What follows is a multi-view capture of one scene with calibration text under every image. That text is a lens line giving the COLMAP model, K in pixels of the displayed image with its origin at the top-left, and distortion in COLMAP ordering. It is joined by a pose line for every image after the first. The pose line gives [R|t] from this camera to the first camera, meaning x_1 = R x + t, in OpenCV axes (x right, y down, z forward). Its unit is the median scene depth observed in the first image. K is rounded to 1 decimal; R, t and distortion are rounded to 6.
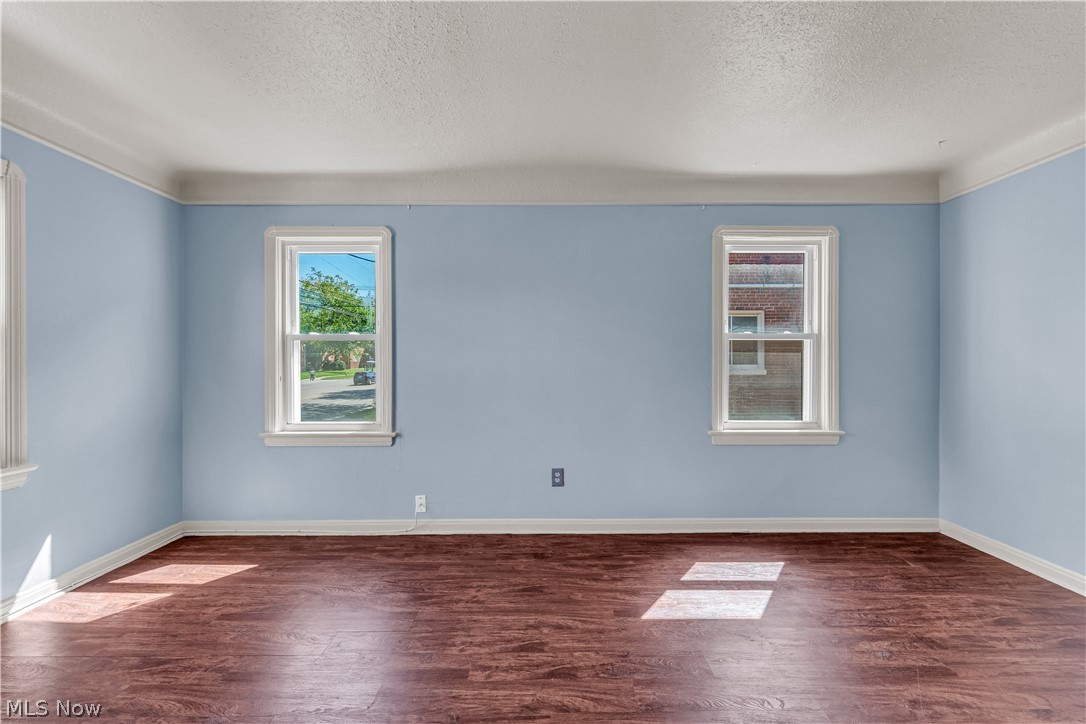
lens RADIAL K [[445.7, 0, 548.2], [0, 445.7, 360.5], [0, 0, 1]] dist [0.001016, -0.000558]
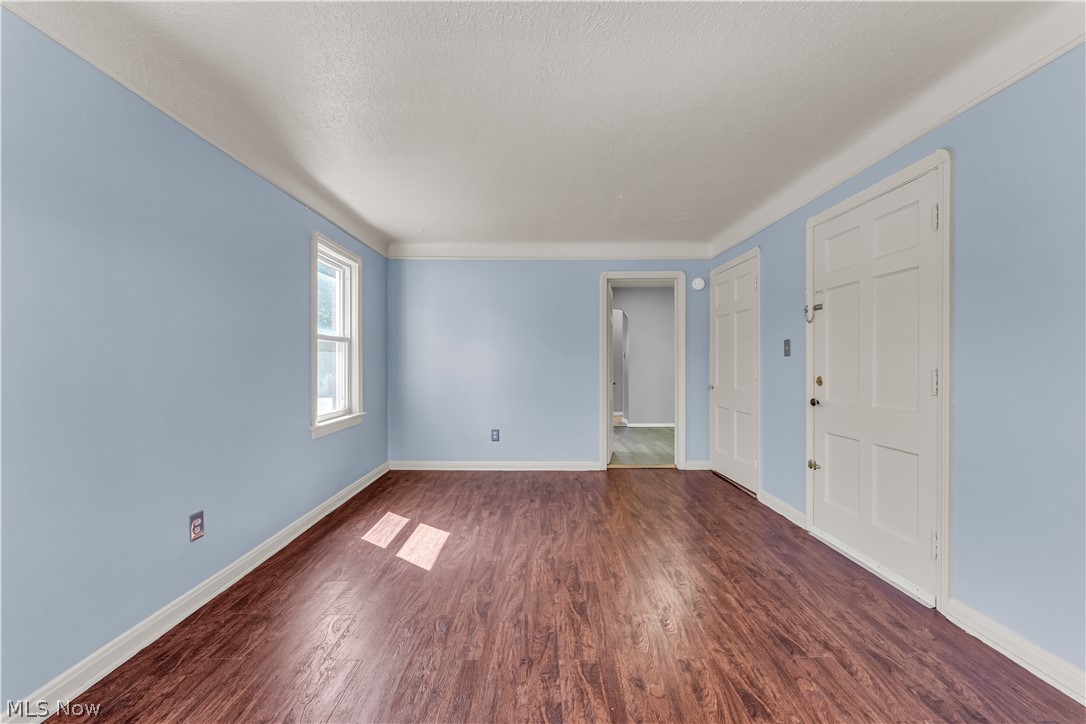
lens RADIAL K [[445.7, 0, 541.9], [0, 445.7, 364.9], [0, 0, 1]] dist [0.001016, -0.000558]
pose [[-0.001682, -0.007227, 0.999972, -0.745392], [0.001012, 0.999973, 0.007229, 0.007820], [-0.999998, 0.001024, -0.001675, 0.516705]]
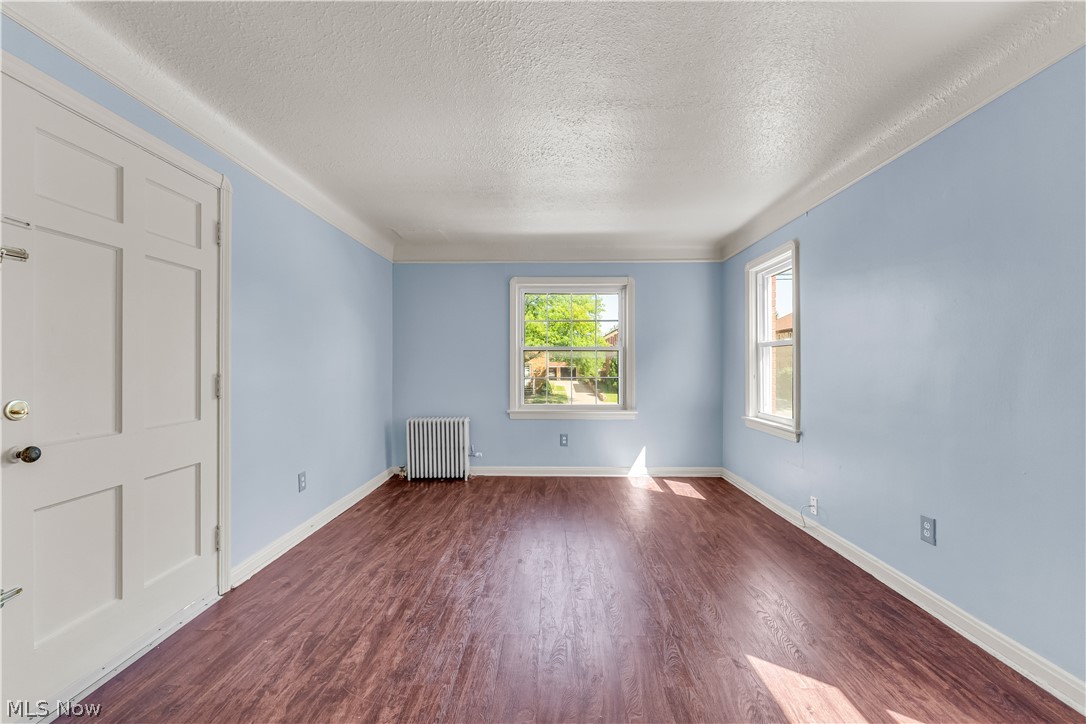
lens RADIAL K [[445.7, 0, 540.9], [0, 445.7, 363.3], [0, 0, 1]] dist [0.001016, -0.000558]
pose [[-0.026208, -0.001778, -0.999655, 0.817041], [0.000340, 0.999998, -0.001787, 0.003143], [0.999656, -0.000387, -0.026207, 0.458381]]
